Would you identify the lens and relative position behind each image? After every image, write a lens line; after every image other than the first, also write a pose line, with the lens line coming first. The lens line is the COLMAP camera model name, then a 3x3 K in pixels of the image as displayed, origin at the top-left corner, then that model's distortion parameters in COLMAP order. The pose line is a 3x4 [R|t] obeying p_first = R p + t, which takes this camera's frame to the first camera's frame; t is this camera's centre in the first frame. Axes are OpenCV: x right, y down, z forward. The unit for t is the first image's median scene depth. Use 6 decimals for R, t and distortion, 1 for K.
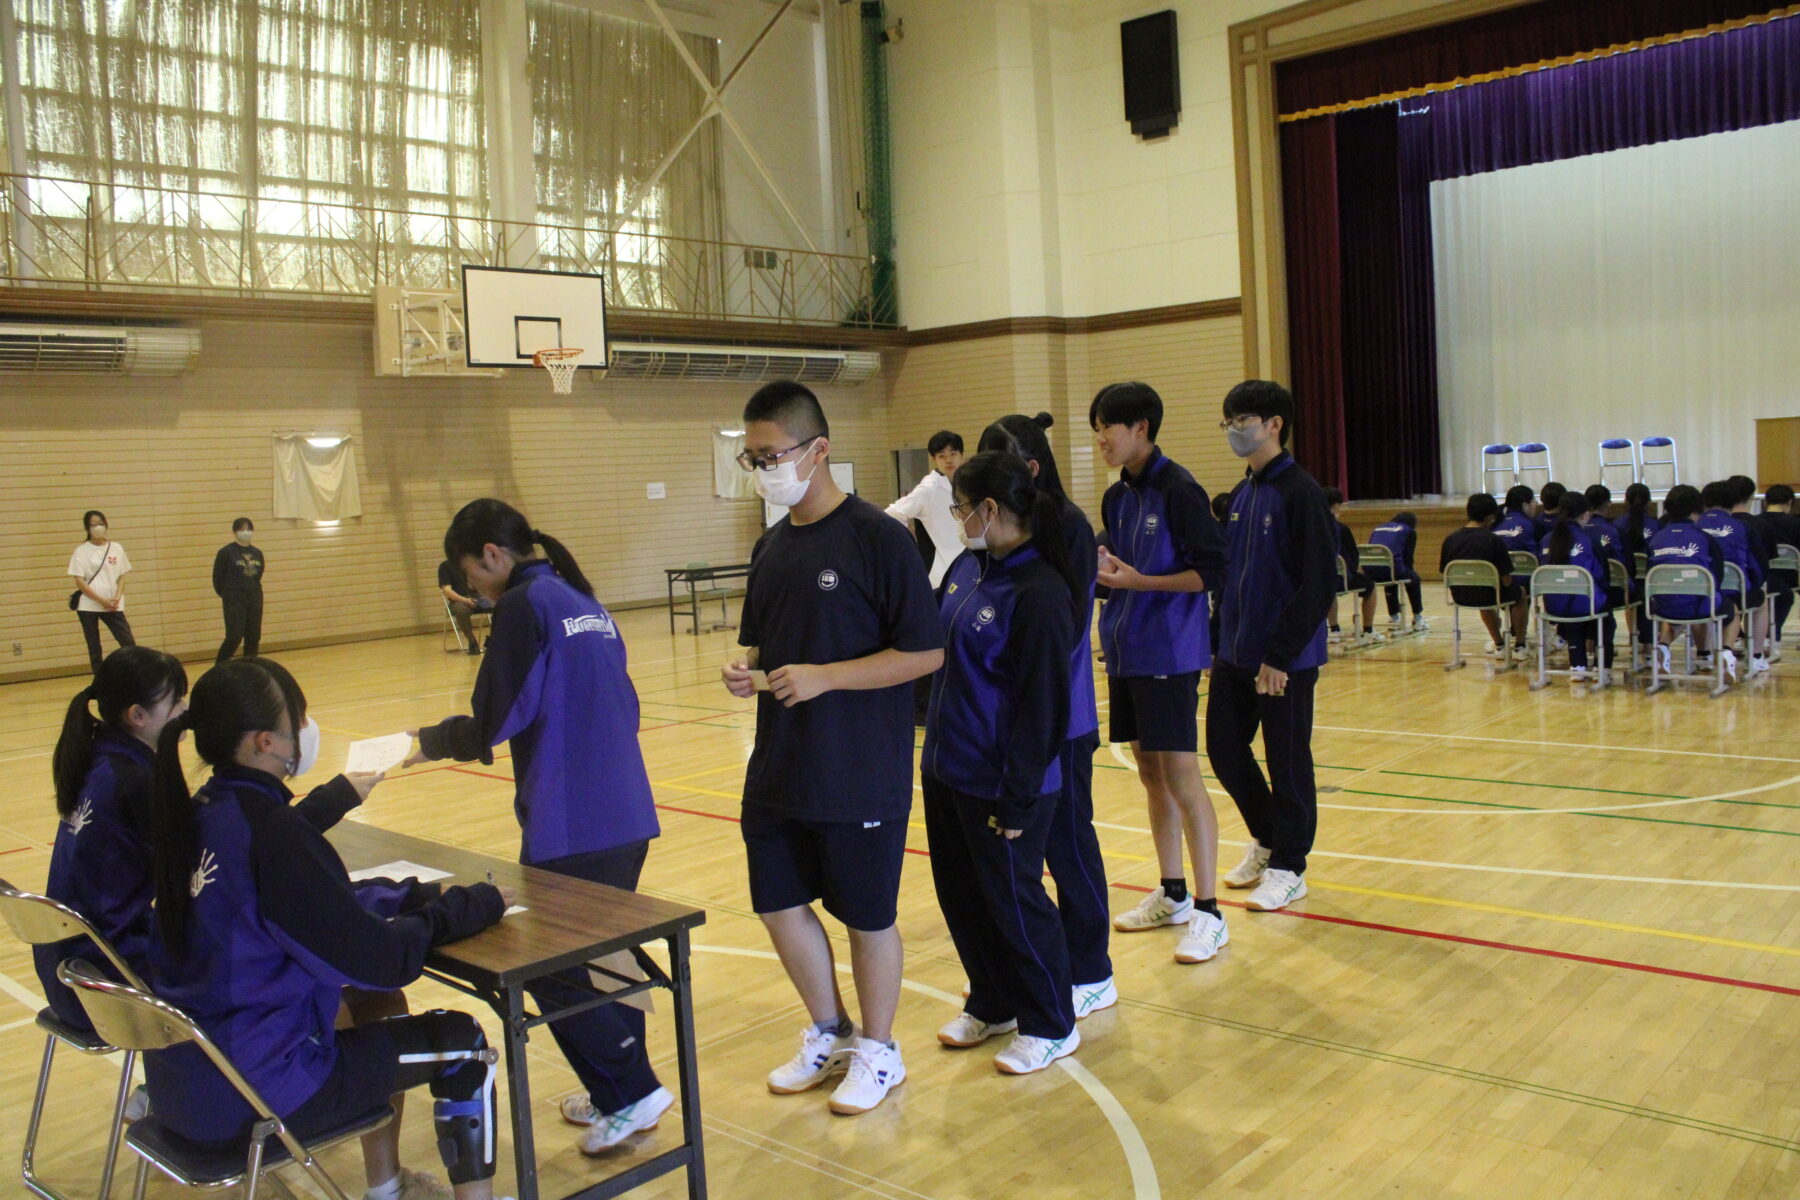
lens RADIAL K [[1478.3, 0, 888.0], [0, 1478.3, 594.8], [0, 0, 1]] dist [-0.165142, 0.141469]
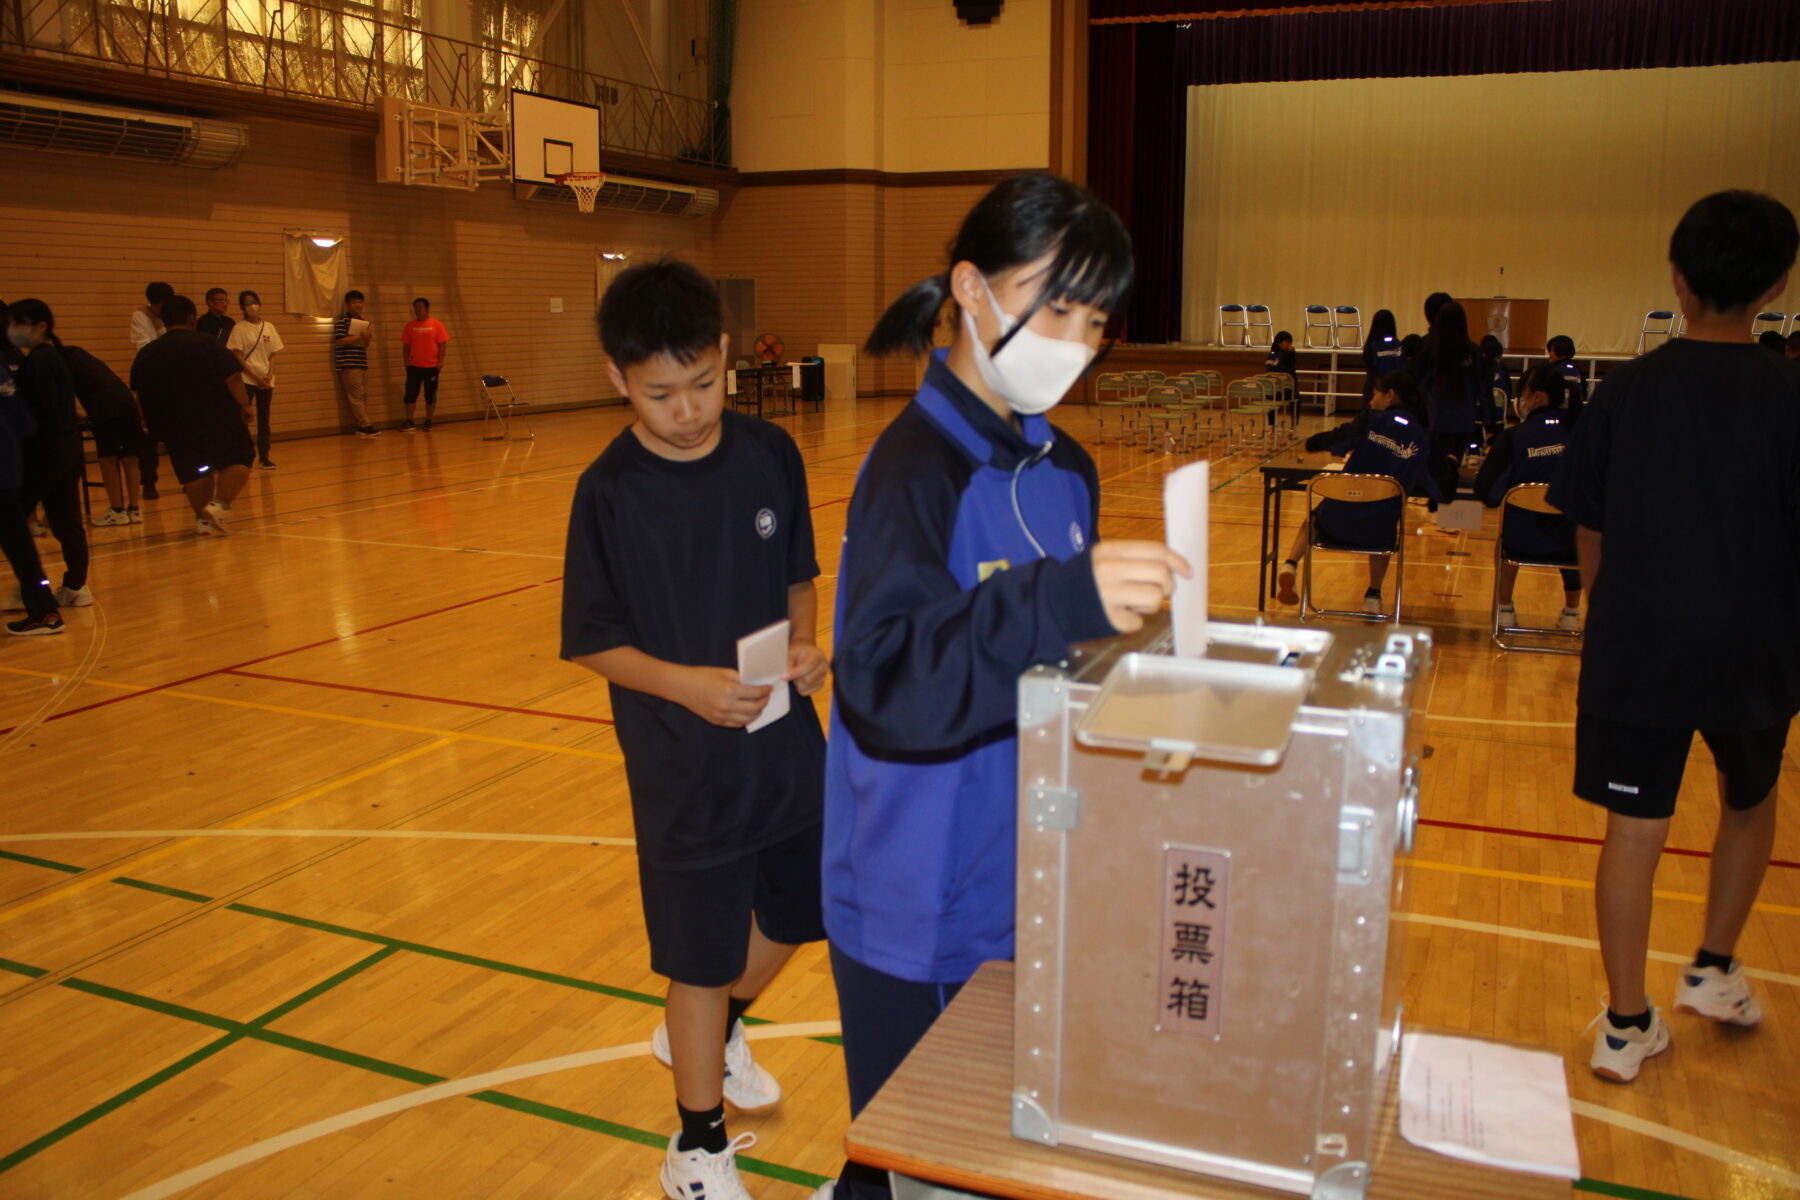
lens RADIAL K [[1488.1, 0, 888.7], [0, 1488.1, 598.9], [0, 0, 1]] dist [-0.167300, 0.147965]
pose [[0.940255, -0.011249, 0.340284, -0.320083], [-0.025315, 0.994378, 0.102819, 0.029804], [-0.339527, -0.105291, 0.934684, -0.131927]]
